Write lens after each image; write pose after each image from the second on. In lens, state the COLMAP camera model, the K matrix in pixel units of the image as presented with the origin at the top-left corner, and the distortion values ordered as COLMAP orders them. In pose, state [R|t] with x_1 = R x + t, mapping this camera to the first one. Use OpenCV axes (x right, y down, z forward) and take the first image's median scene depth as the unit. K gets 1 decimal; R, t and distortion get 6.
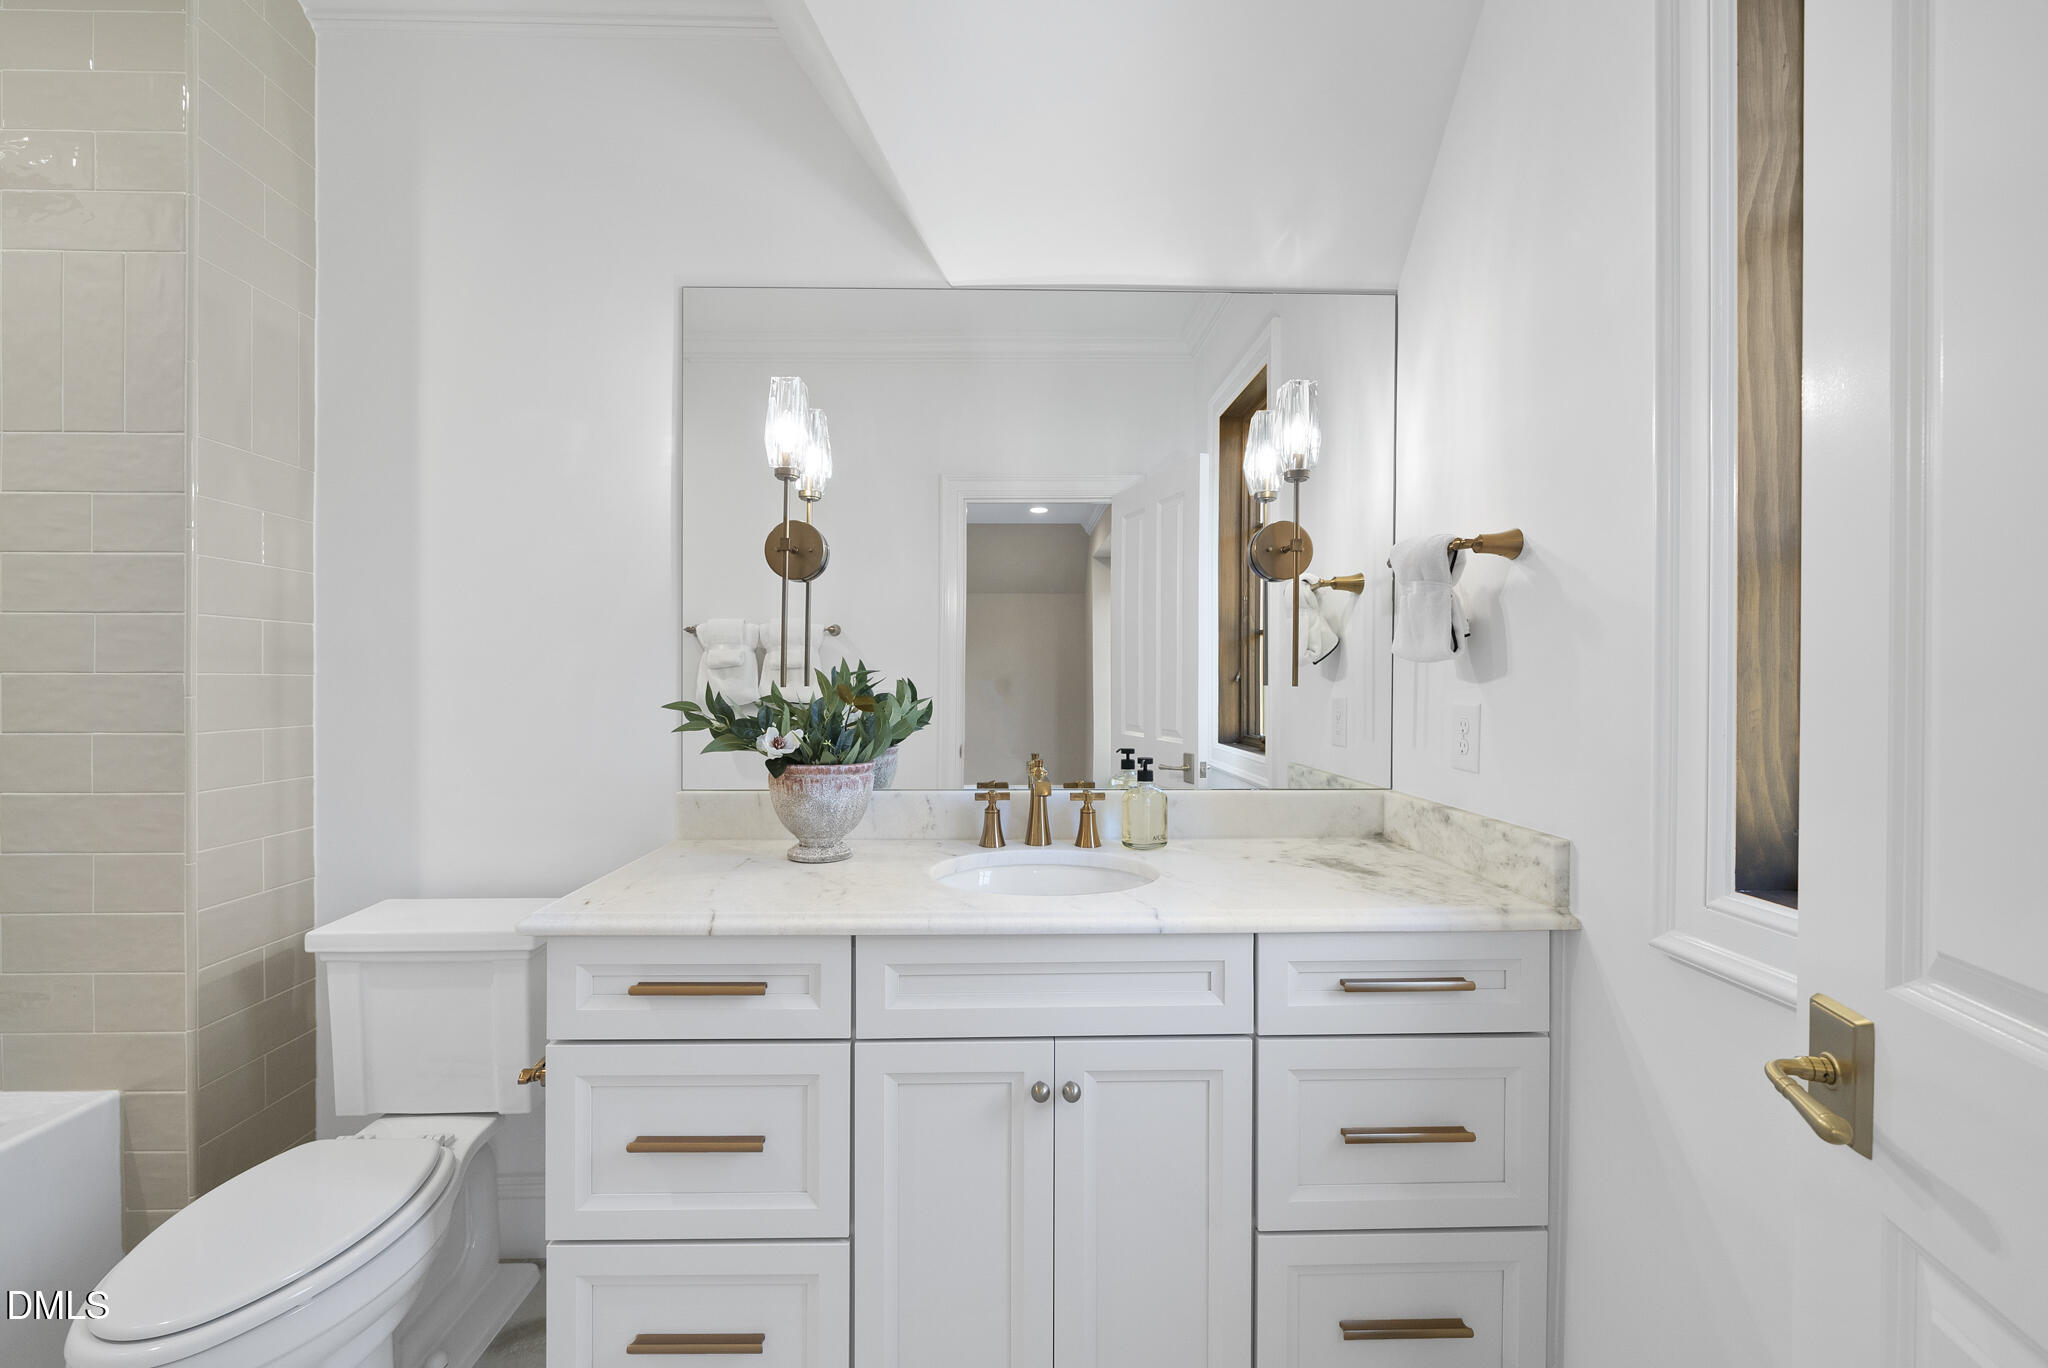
lens RADIAL K [[774.6, 0, 1024.0], [0, 774.6, 684.0], [0, 0, 1]] dist [0.000559, 0.000085]
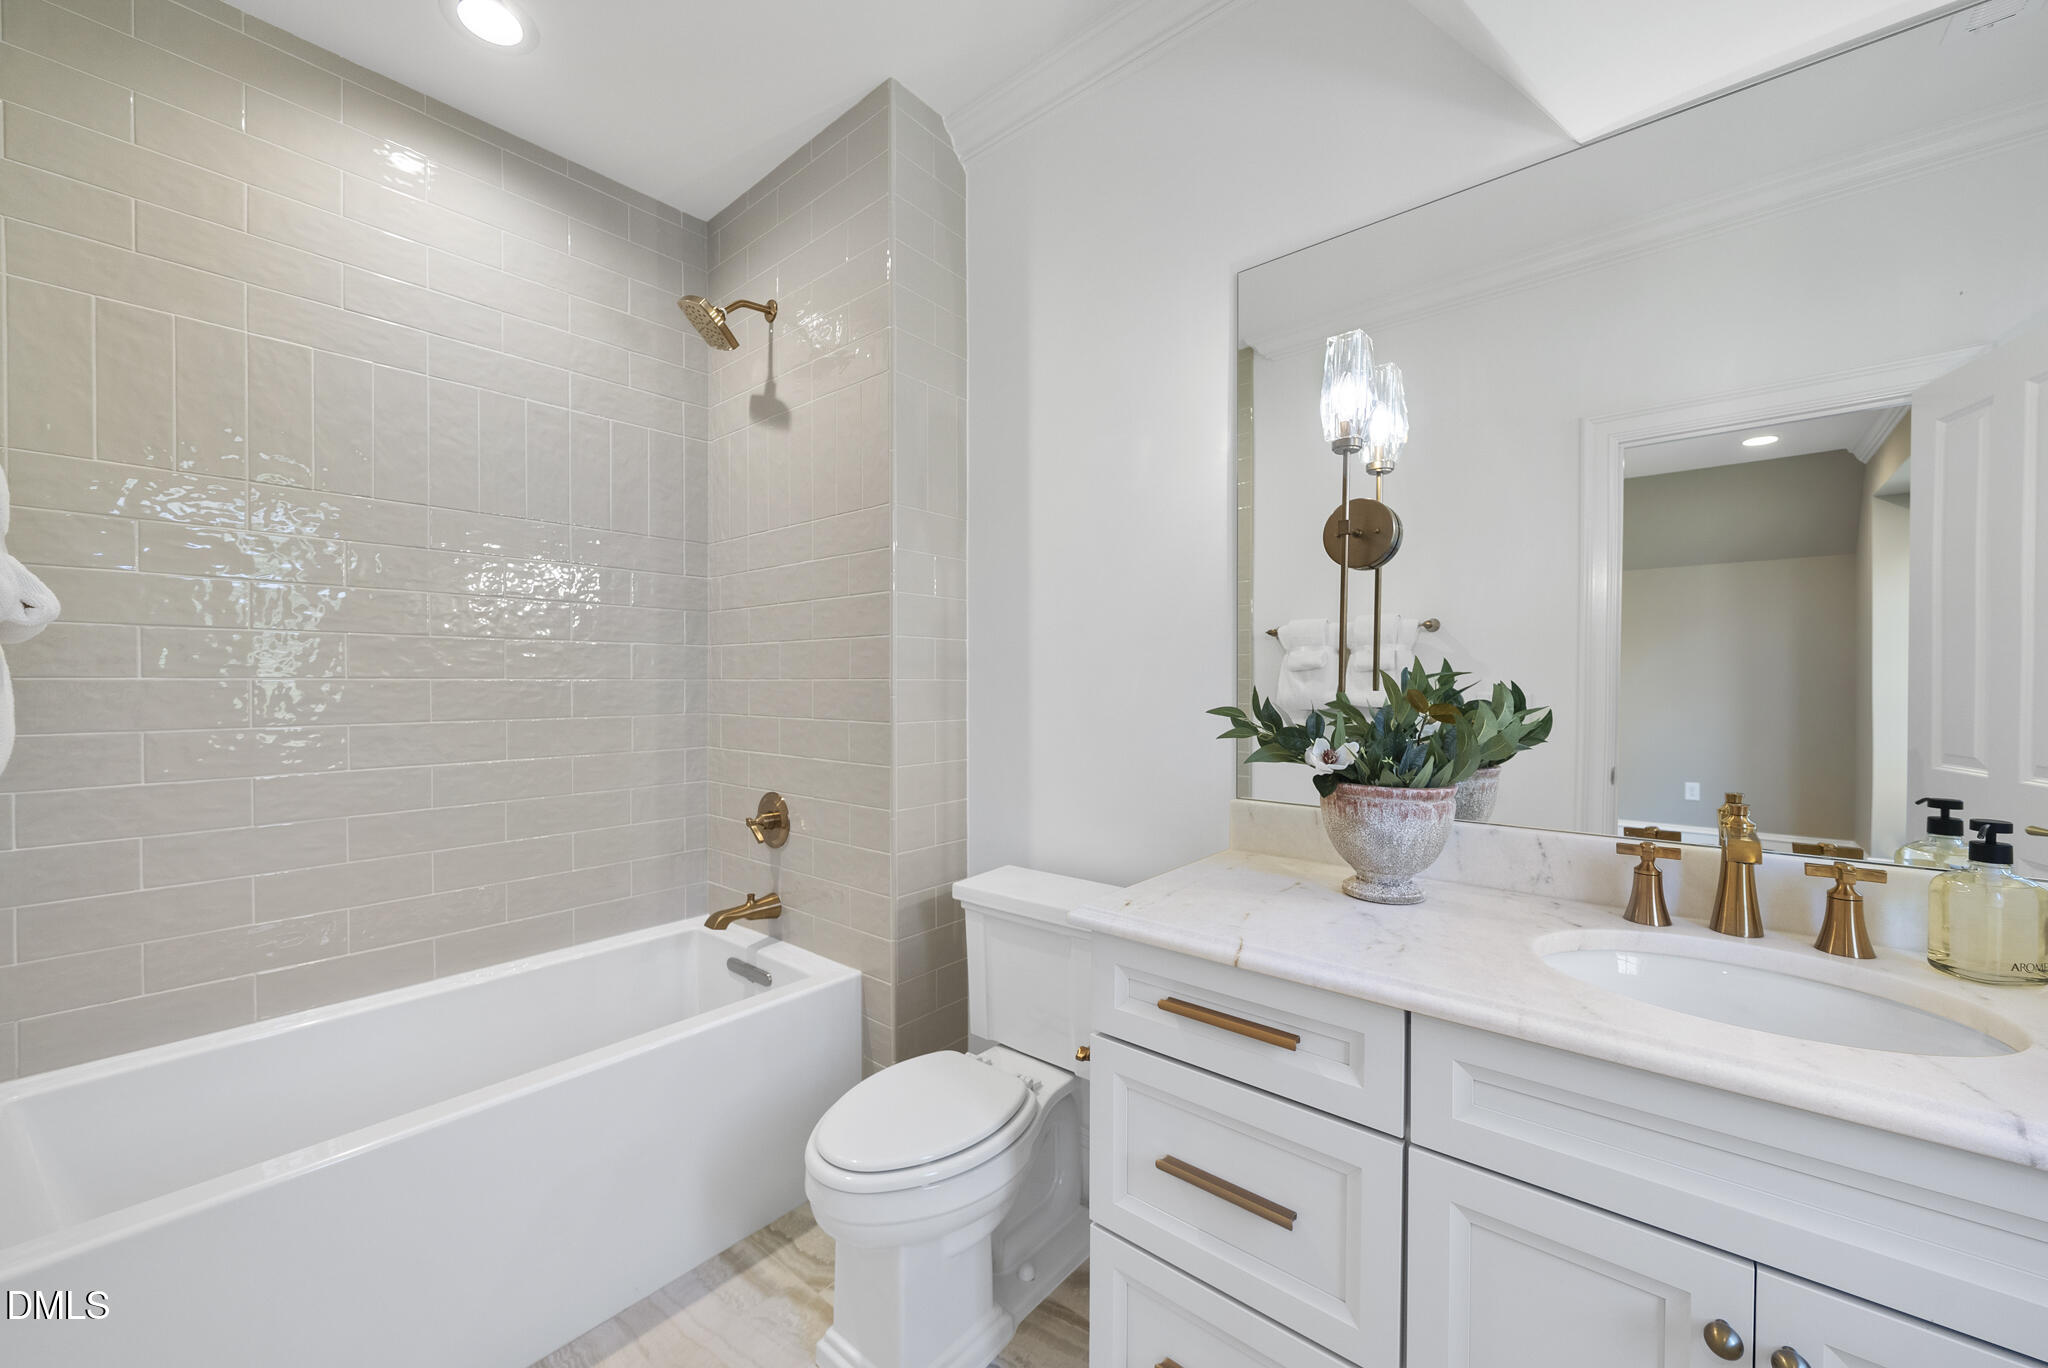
lens RADIAL K [[783.2, 0, 1022.6], [0, 783.2, 690.4], [0, 0, 1]] dist [-0.003612, -0.000187]
pose [[0.739449, 0.005679, -0.673188, 0.017709], [-0.002325, 0.999980, 0.005881, -0.002250], [0.673208, -0.002783, 0.739448, 0.117847]]
